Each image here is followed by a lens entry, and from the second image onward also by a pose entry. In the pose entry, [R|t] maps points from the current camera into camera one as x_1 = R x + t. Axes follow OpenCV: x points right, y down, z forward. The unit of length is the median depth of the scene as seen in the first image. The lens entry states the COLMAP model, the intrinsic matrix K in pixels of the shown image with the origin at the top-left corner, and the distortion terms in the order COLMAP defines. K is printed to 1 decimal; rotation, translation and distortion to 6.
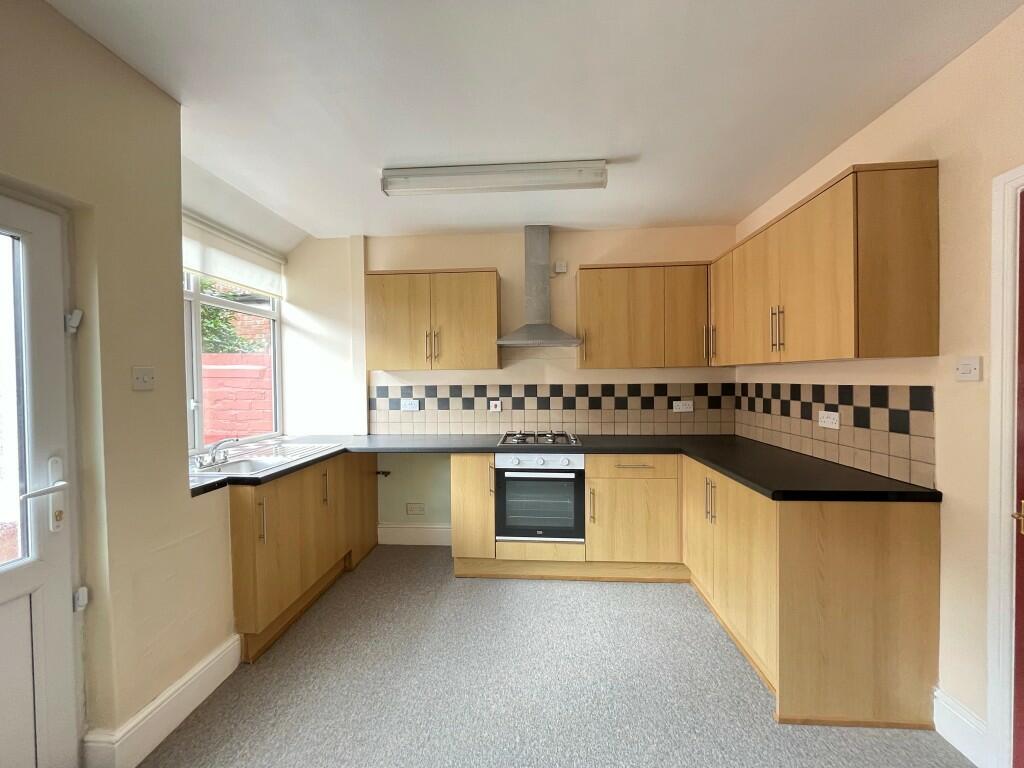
lens RADIAL K [[414.1, 0, 511.5], [0, 414.1, 381.1], [0, 0, 1]] dist [-0.003660, -0.000157]
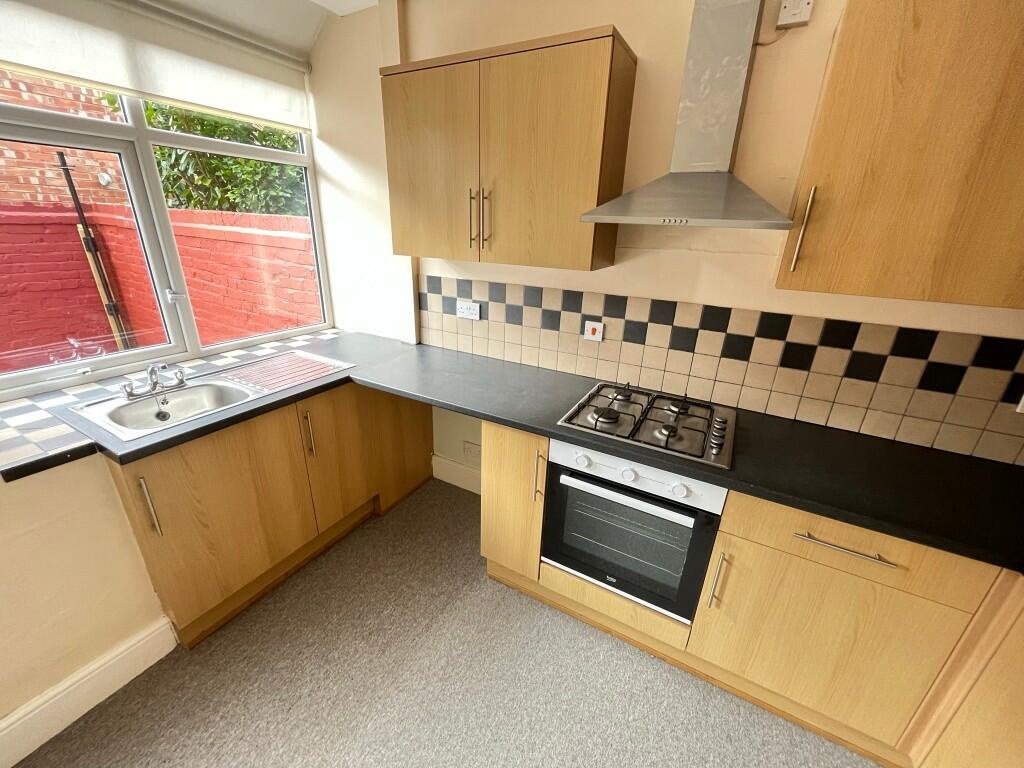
lens RADIAL K [[414.1, 0, 509.6], [0, 414.1, 384.8], [0, 0, 1]] dist [-0.003660, -0.000157]
pose [[0.902867, 0.189950, -0.385681, 0.091915], [-0.043642, 0.932960, 0.357324, -0.070488], [0.427699, -0.305784, 0.850629, 0.441581]]
